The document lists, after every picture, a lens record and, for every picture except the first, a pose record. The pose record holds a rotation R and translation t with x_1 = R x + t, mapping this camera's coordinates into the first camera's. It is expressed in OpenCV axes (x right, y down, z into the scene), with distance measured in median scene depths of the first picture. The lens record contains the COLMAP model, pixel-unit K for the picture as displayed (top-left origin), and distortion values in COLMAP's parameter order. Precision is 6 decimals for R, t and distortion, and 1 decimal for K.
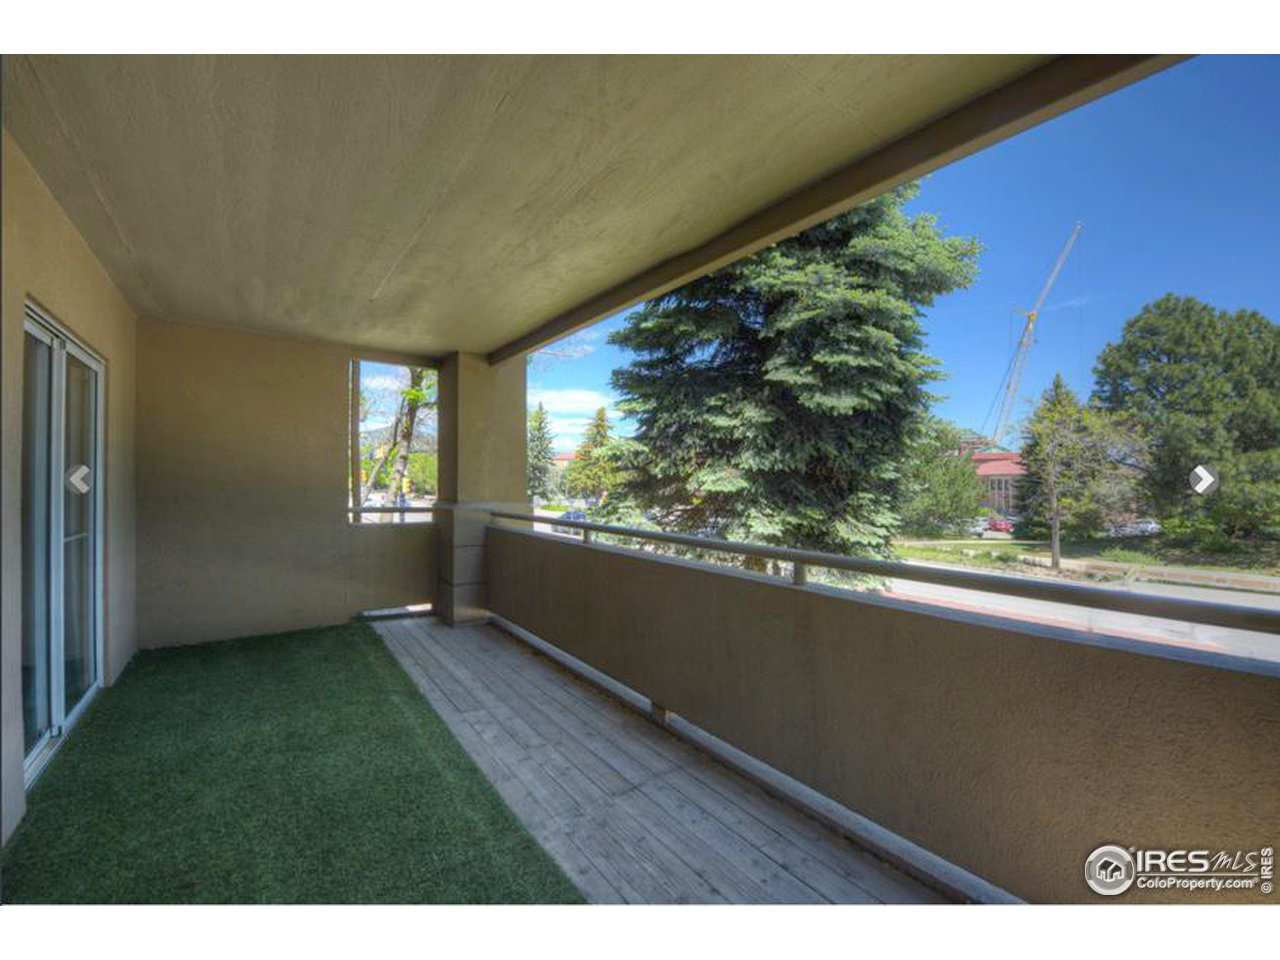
lens RADIAL K [[516.4, 0, 643.0], [0, 516.4, 476.9], [0, 0, 1]] dist [-0.000298, -0.000045]
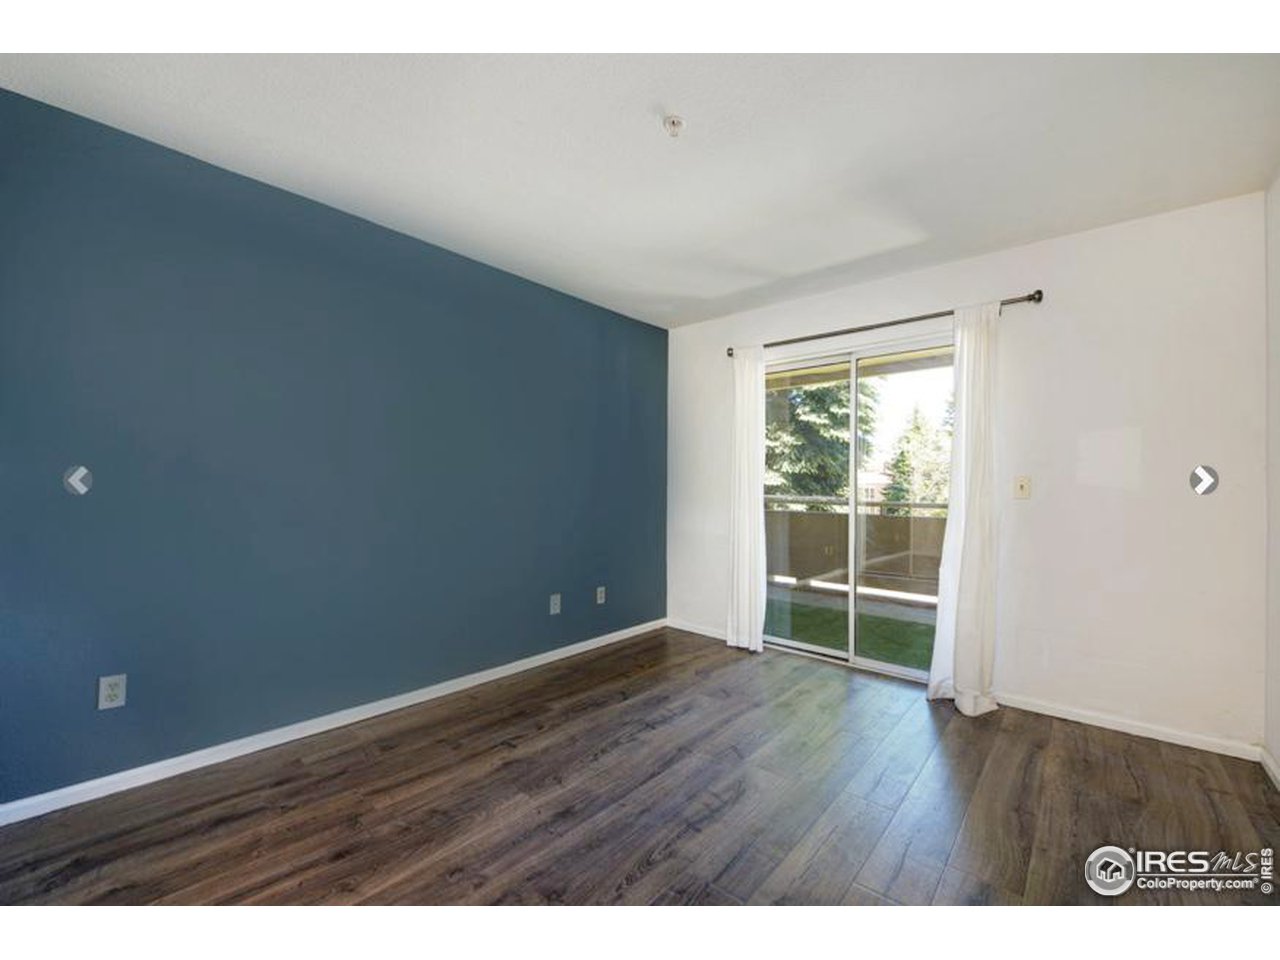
lens RADIAL K [[516.4, 0, 635.3], [0, 516.4, 474.8], [0, 0, 1]] dist [-0.000298, -0.000045]
pose [[0.982144, 0.008580, 0.187933, -0.624543], [-0.004418, 0.999736, -0.022553, 0.035461], [-0.188077, 0.021320, 0.981923, -0.583809]]
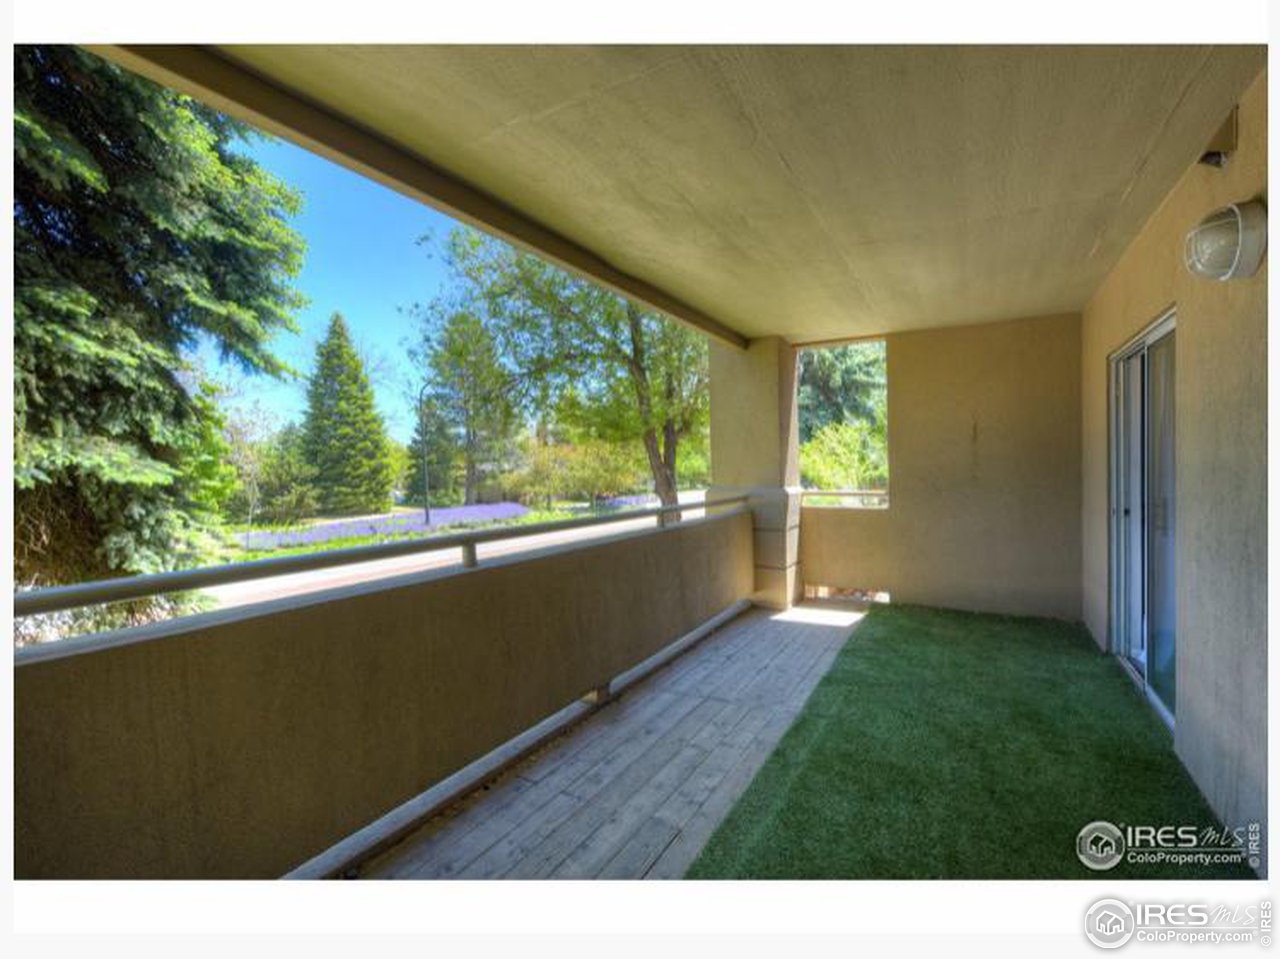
lens RADIAL K [[516.4, 0, 635.5], [0, 516.4, 436.3], [0, 0, 1]] dist [-0.000298, -0.000045]
pose [[-0.335655, 0.048501, 0.940735, -0.547295], [-0.003610, 0.998600, -0.052773, 0.004144], [-0.941978, -0.021109, -0.335010, 0.730172]]
